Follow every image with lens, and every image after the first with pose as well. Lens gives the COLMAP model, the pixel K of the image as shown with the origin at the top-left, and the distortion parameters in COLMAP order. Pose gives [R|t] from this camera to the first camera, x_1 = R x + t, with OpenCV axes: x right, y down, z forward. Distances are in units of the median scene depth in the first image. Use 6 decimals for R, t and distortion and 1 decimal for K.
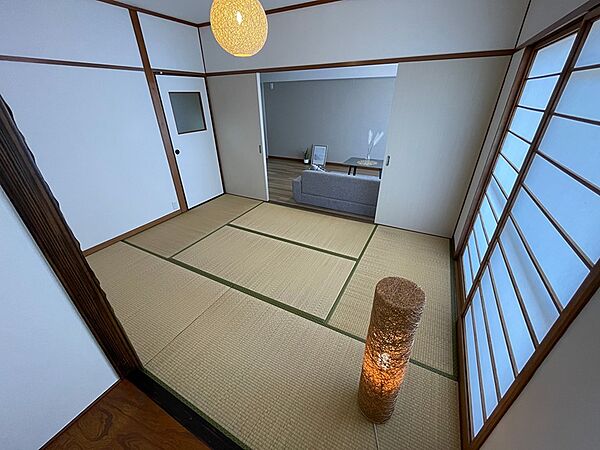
lens RADIAL K [[242.9, 0, 300.0], [0, 242.9, 225.0], [0, 0, 1]] dist [-0.001634, -0.000260]
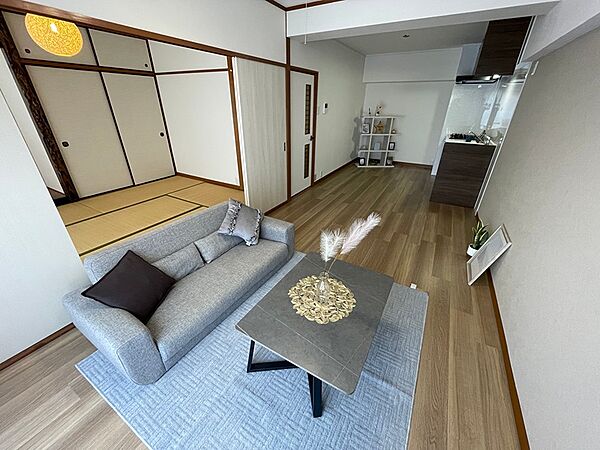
lens RADIAL K [[242.9, 0, 300.0], [0, 242.9, 225.0], [0, 0, 1]] dist [-0.001634, -0.000260]
pose [[-0.035319, 0.461909, -0.886224, 0.767176], [-0.476405, 0.771753, 0.421232, -0.658921], [0.878516, 0.437079, 0.192798, 1.276939]]
